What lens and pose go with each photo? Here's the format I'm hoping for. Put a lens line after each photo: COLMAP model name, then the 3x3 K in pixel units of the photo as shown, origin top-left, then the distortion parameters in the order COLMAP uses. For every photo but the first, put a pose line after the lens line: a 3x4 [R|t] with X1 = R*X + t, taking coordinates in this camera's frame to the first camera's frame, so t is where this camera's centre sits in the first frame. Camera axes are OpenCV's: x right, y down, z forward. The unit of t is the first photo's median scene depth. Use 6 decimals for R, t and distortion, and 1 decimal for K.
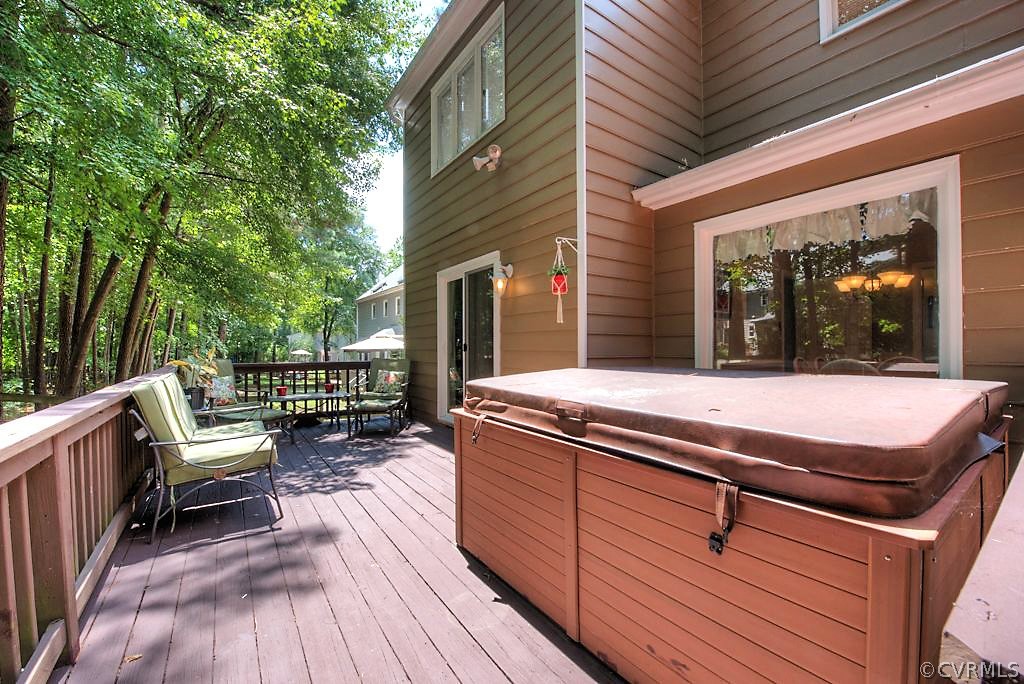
lens RADIAL K [[407.3, 0, 511.7], [0, 407.3, 348.9], [0, 0, 1]] dist [-0.014034, -0.001155]
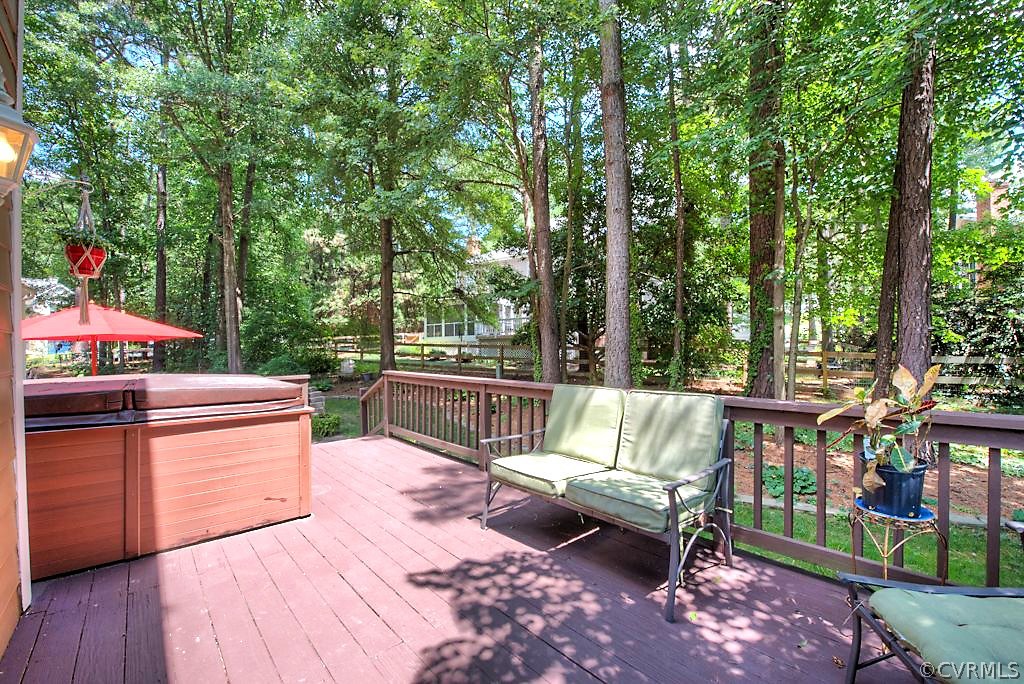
lens RADIAL K [[407.3, 0, 509.5], [0, 407.3, 345.5], [0, 0, 1]] dist [-0.014034, -0.001155]
pose [[-0.991338, 0.002162, -0.131317, -0.410530], [0.001681, 0.999991, 0.003773, -0.026731], [0.131324, 0.003520, -0.991333, 1.624565]]
